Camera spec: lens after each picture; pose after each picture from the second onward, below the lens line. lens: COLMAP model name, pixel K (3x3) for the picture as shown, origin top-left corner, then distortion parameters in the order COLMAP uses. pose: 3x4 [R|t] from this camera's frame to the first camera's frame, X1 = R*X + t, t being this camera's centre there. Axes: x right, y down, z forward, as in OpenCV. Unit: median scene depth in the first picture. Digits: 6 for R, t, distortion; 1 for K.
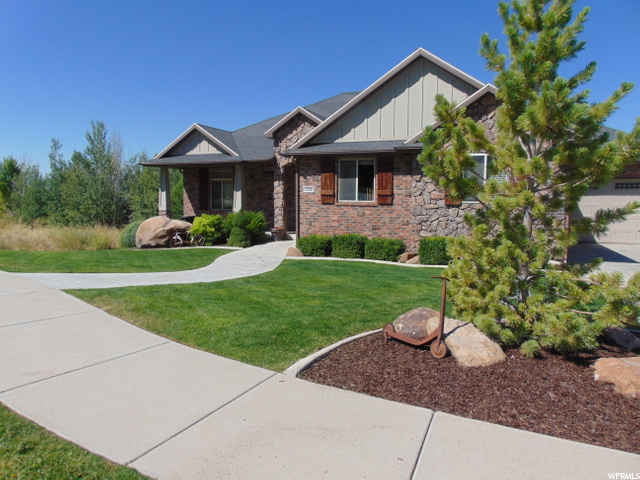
lens RADIAL K [[474.8, 0, 318.6], [0, 474.8, 239.8], [0, 0, 1]] dist [-0.020916, 0.021400]
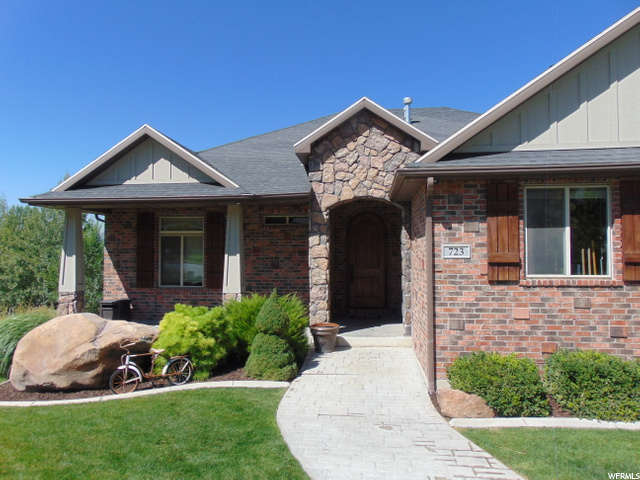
lens RADIAL K [[474.8, 0, 320.9], [0, 474.8, 241.2], [0, 0, 1]] dist [-0.020916, 0.021400]
pose [[0.968372, 0.000276, 0.249509, -0.233806], [0.029595, 0.992813, -0.115963, -0.060182], [-0.247748, 0.119679, 0.961404, 0.534077]]
